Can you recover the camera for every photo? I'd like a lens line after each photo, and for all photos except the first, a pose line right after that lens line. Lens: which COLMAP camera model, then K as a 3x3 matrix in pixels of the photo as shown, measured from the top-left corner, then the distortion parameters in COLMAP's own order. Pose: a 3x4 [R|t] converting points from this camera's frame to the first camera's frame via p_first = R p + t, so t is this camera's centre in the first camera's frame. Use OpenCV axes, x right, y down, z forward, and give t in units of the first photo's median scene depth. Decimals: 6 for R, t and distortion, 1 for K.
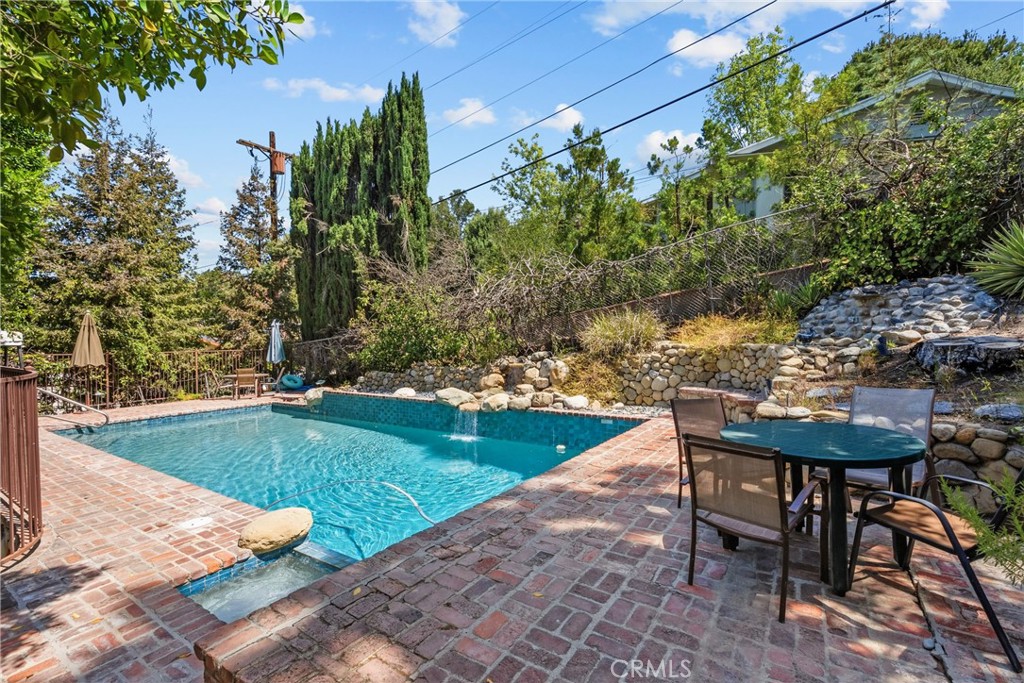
lens RADIAL K [[466.0, 0, 508.9], [0, 466.0, 339.3], [0, 0, 1]] dist [-0.003266, 0.002457]
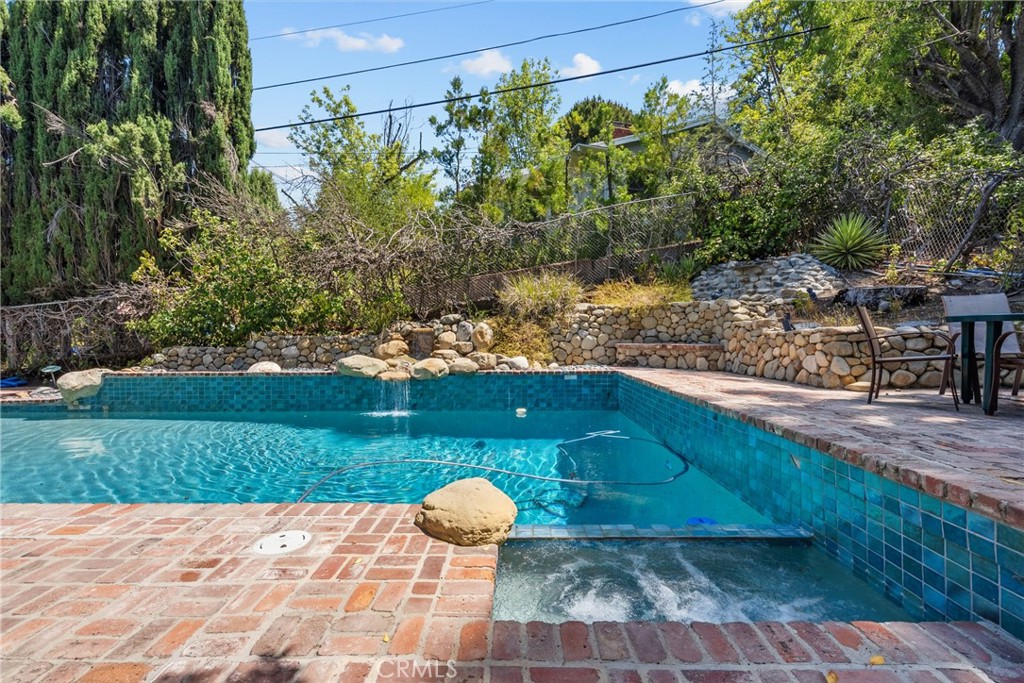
lens RADIAL K [[466.0, 0, 513.1], [0, 466.0, 339.8], [0, 0, 1]] dist [-0.003266, 0.002457]
pose [[0.840652, 0.000623, 0.541575, -0.302077], [-0.001514, 0.999998, 0.001200, 0.070331], [-0.541573, -0.001828, 0.840652, 0.178860]]
